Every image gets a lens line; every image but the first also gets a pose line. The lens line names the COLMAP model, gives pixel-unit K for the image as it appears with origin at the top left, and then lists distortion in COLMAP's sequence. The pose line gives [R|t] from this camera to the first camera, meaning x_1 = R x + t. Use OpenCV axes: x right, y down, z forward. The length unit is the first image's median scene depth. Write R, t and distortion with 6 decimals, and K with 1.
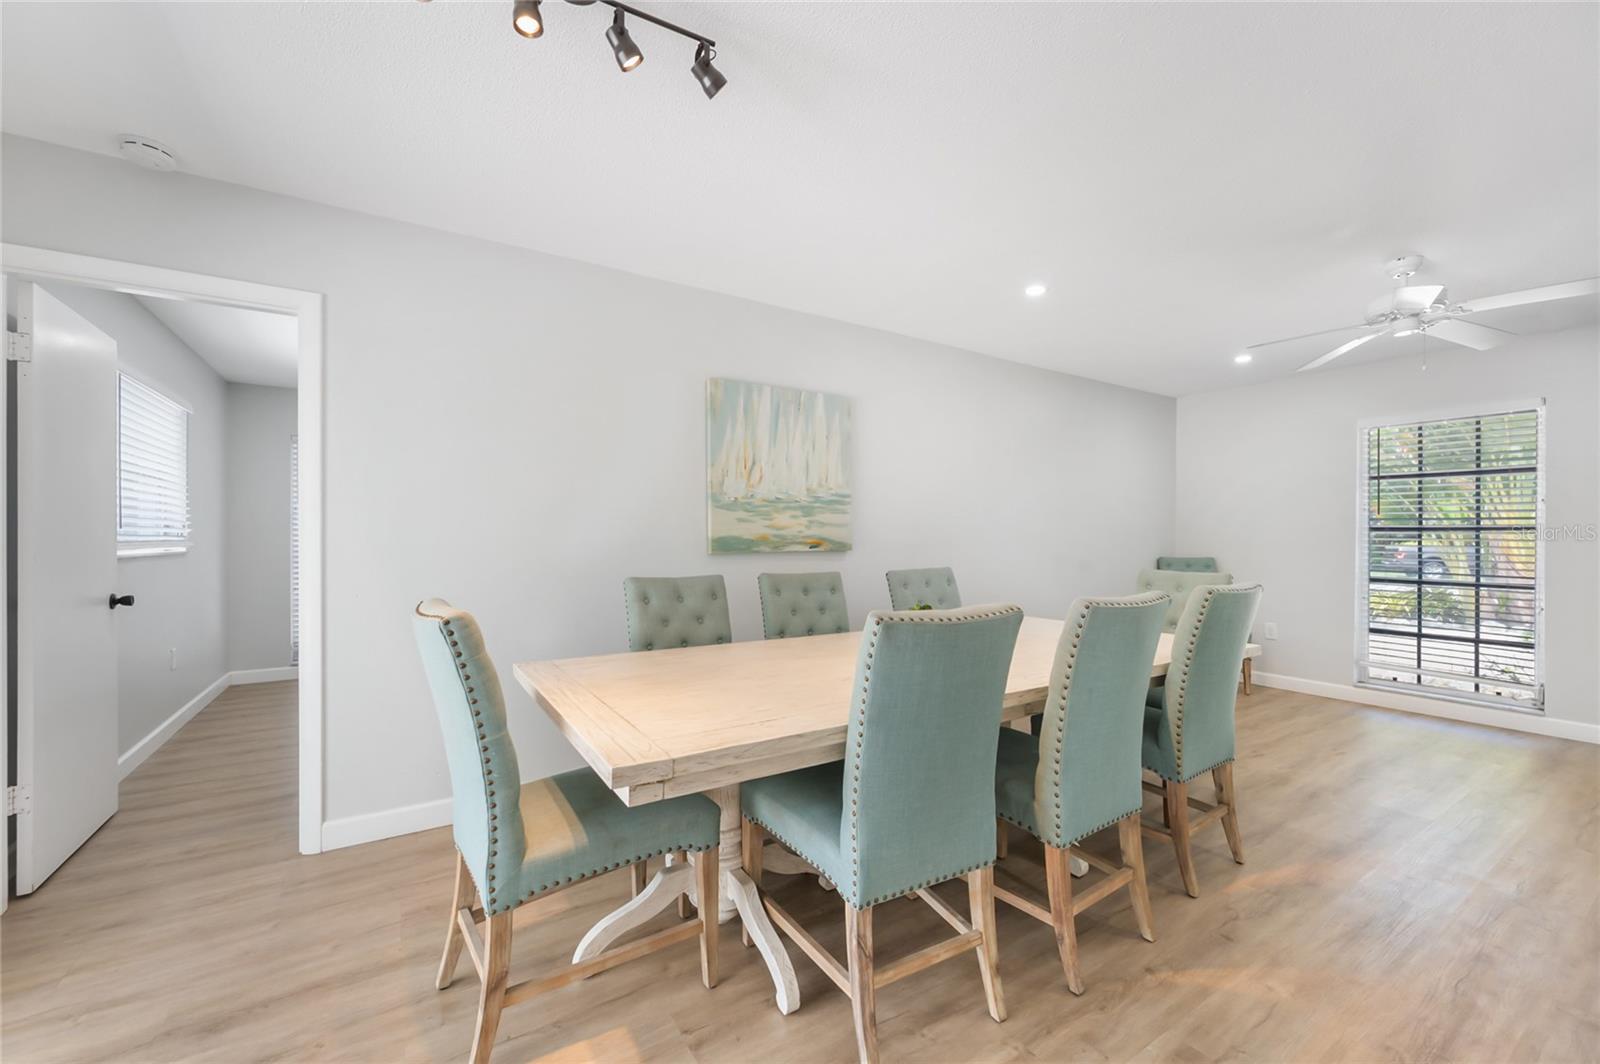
lens RADIAL K [[639.0, 0, 805.2], [0, 639.0, 538.6], [0, 0, 1]] dist [0.000283, 0.000071]
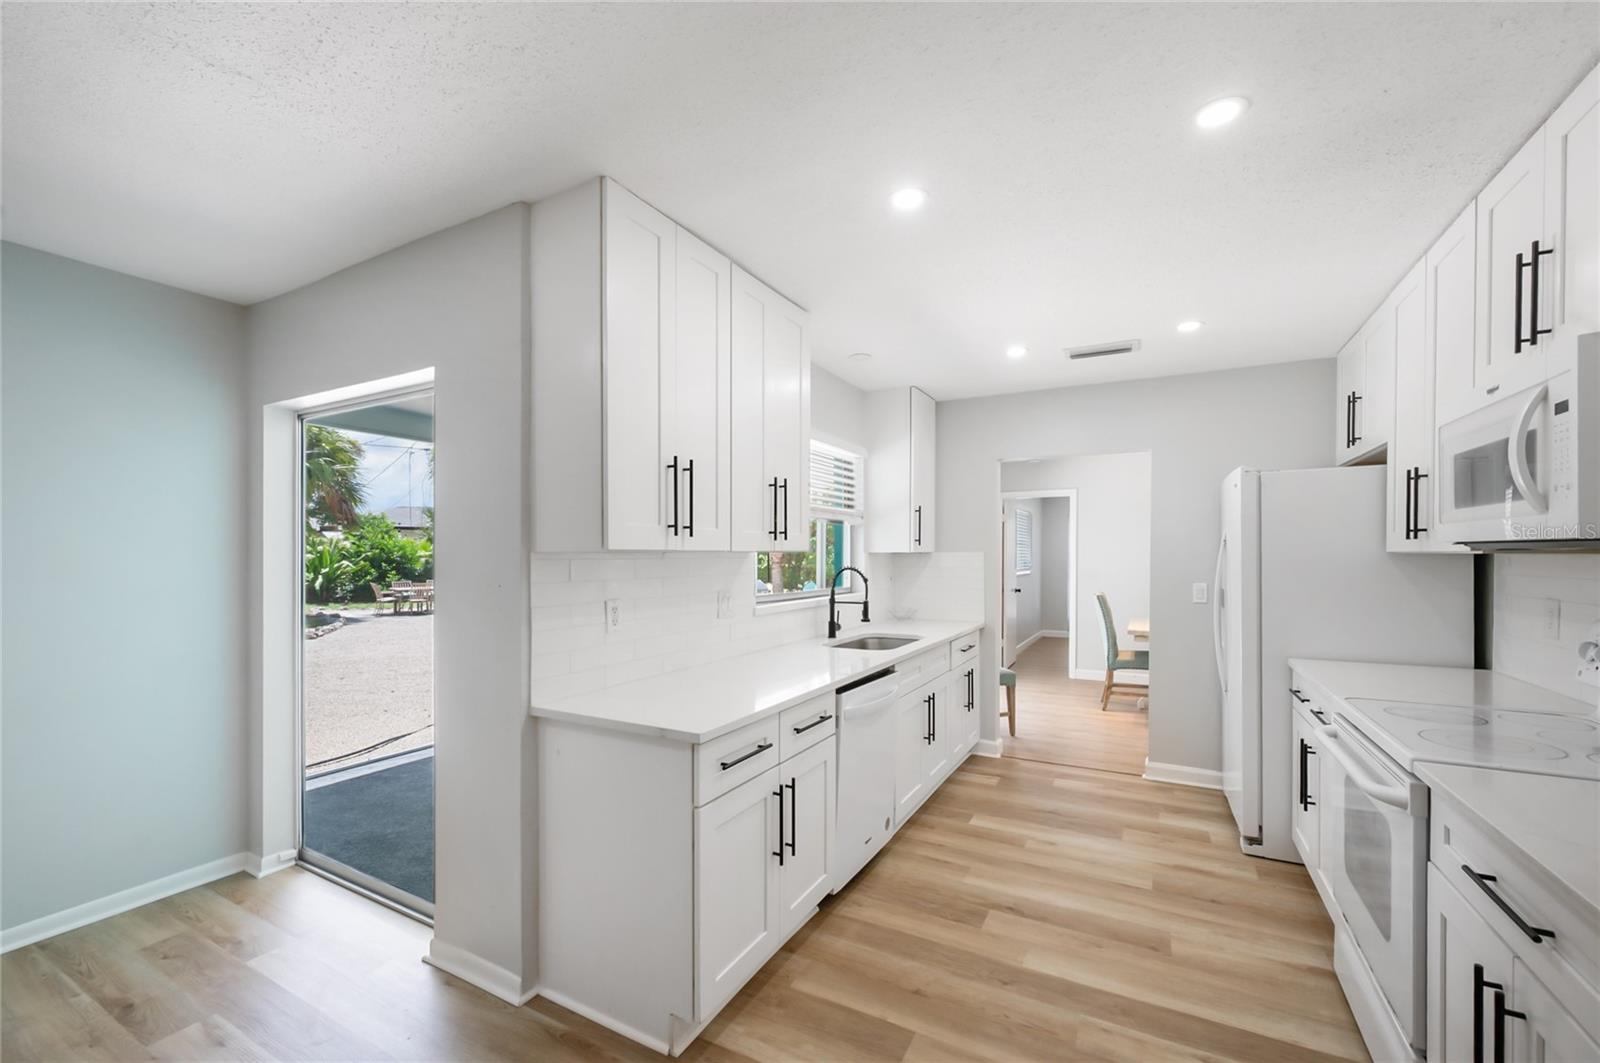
lens RADIAL K [[649.3, 0, 804.6], [0, 649.3, 559.9], [0, 0, 1]] dist [-0.000640, 0.000052]
pose [[0.486929, 0.003719, -0.873434, 1.198019], [-0.002169, 0.999993, 0.003048, -0.061246], [0.873439, 0.000410, 0.486933, -1.486176]]
